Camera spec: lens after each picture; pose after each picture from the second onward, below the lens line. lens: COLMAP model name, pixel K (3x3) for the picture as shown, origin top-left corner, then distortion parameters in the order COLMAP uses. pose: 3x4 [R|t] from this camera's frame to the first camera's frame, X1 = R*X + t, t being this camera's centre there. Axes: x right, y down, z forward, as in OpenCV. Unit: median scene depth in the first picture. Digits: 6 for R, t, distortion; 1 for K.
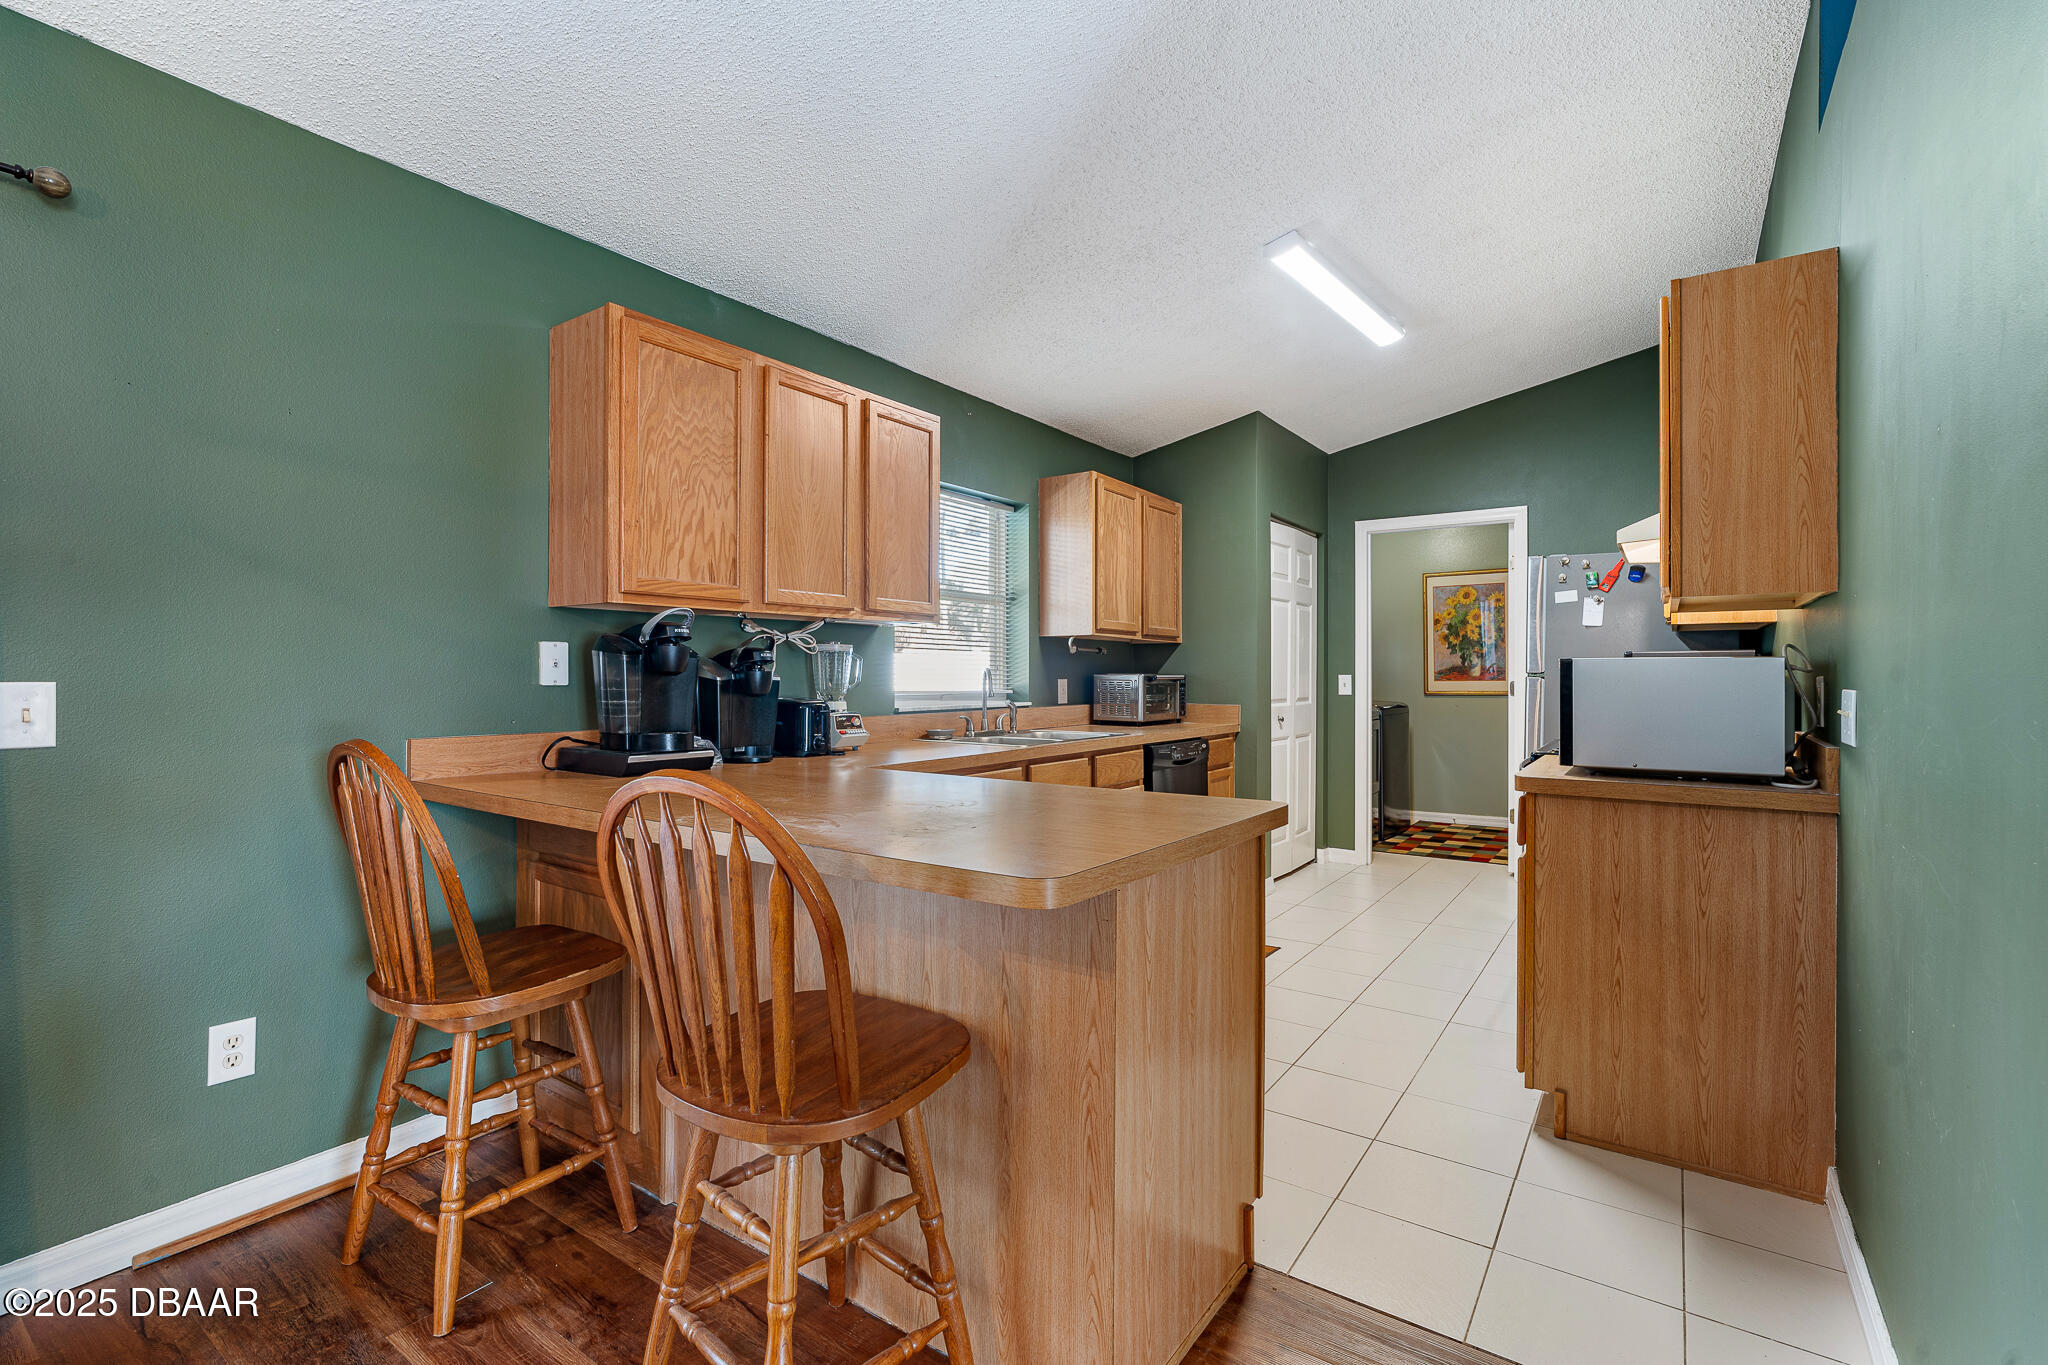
lens RADIAL K [[926.8, 0, 1028.5], [0, 926.8, 675.9], [0, 0, 1]] dist [-0.007402, 0.001477]
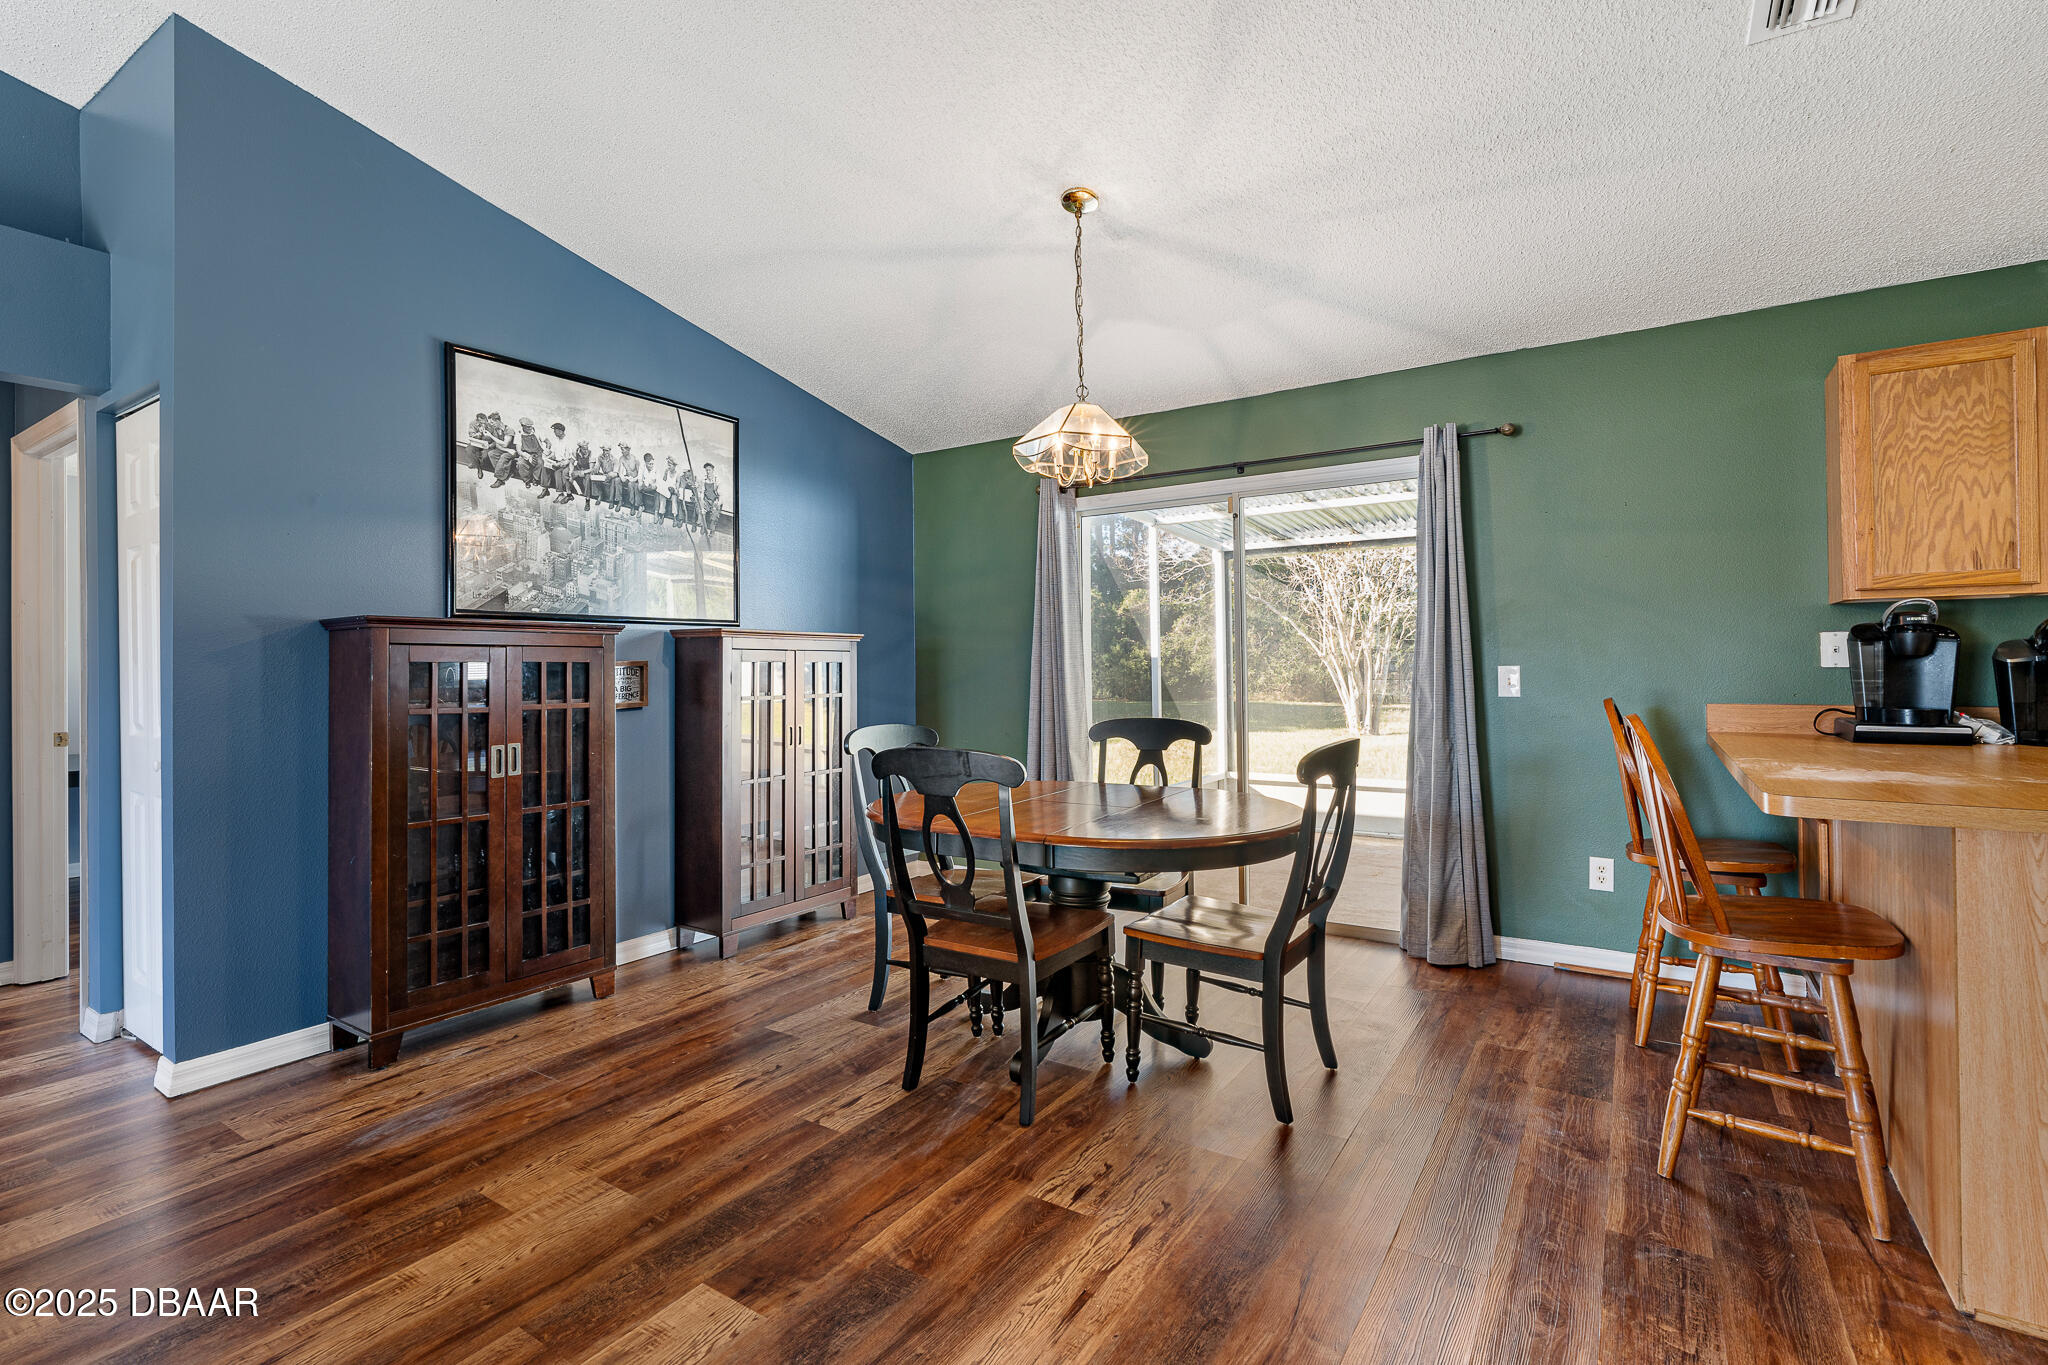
lens RADIAL K [[926.8, 0, 1034.6], [0, 926.8, 664.7], [0, 0, 1]] dist [-0.007402, 0.001477]
pose [[0.035614, -0.000887, -0.999365, 0.578848], [0.009581, 0.999954, -0.000546, -0.001937], [0.999320, -0.009555, 0.035621, -0.095401]]
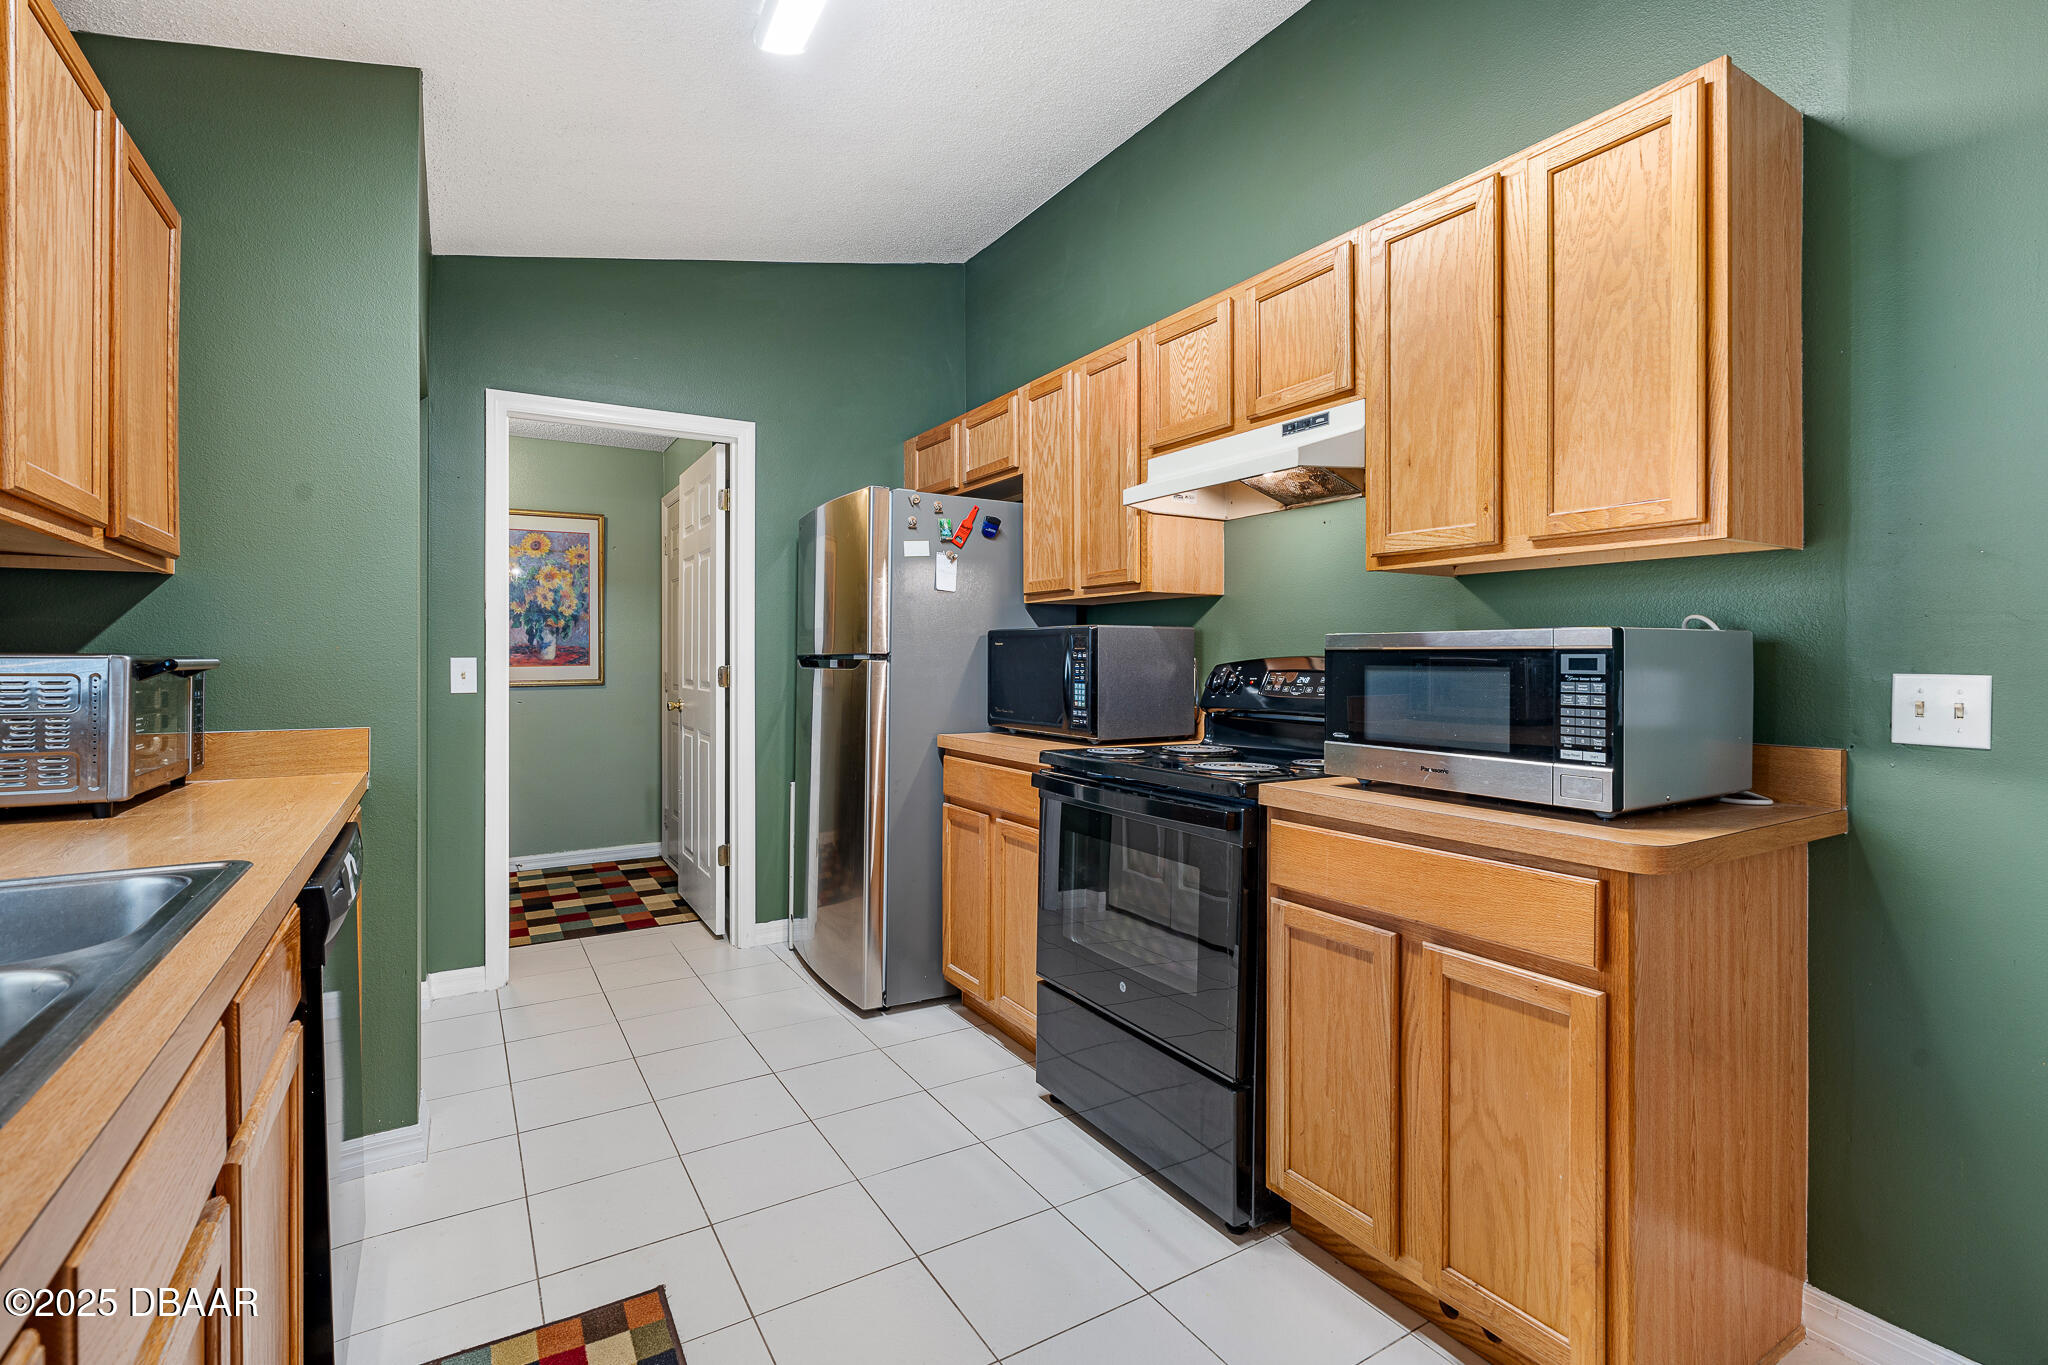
lens RADIAL K [[926.8, 0, 1020.4], [0, 926.8, 650.8], [0, 0, 1]] dist [-0.007402, 0.001477]
pose [[0.394055, 0.006016, 0.919067, -0.078424], [0.003078, 0.999964, -0.007866, 0.000999], [-0.919082, 0.005929, 0.394022, 0.869739]]
